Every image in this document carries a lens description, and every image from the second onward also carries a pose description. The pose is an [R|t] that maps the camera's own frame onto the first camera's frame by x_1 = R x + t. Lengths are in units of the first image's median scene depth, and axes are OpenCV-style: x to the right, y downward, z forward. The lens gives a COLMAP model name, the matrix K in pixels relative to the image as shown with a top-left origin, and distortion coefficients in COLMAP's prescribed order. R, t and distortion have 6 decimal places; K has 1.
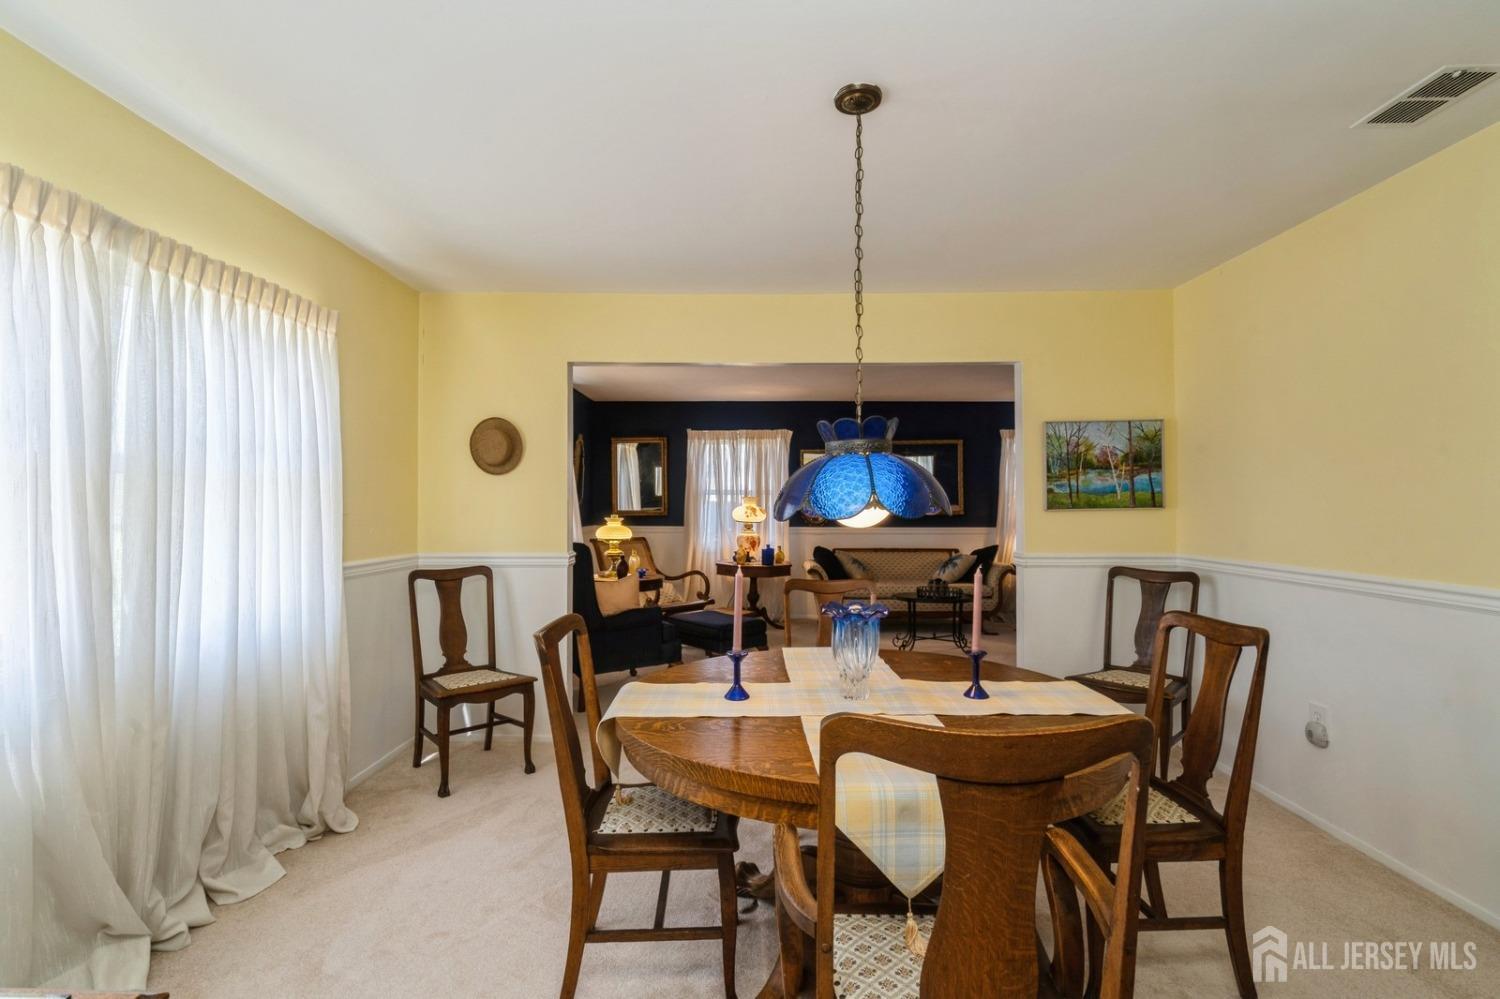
lens RADIAL K [[702.9, 0, 743.7], [0, 702.9, 493.1], [0, 0, 1]] dist [-0.002062, 0.000790]
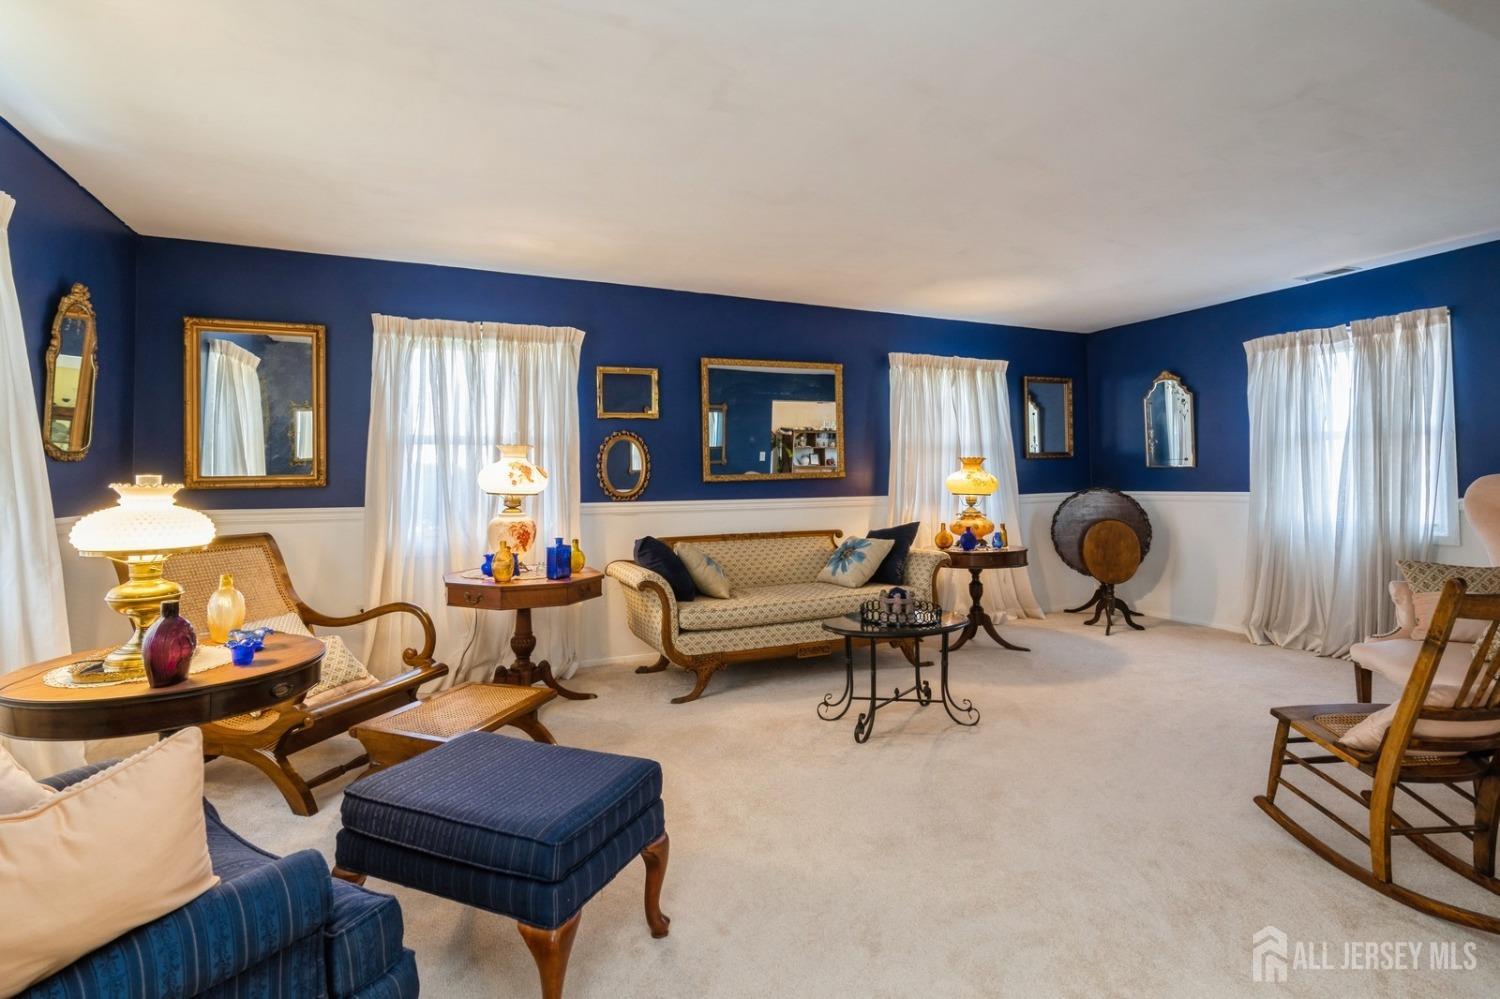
lens RADIAL K [[714.0, 0, 748.7], [0, 714.0, 457.1], [0, 0, 1]] dist [0.001122, 0.000393]
pose [[0.906386, 0.002120, 0.422445, -0.056931], [0.005791, 0.999831, -0.017443, 0.024231], [-0.422411, 0.018257, 0.906221, 0.466912]]
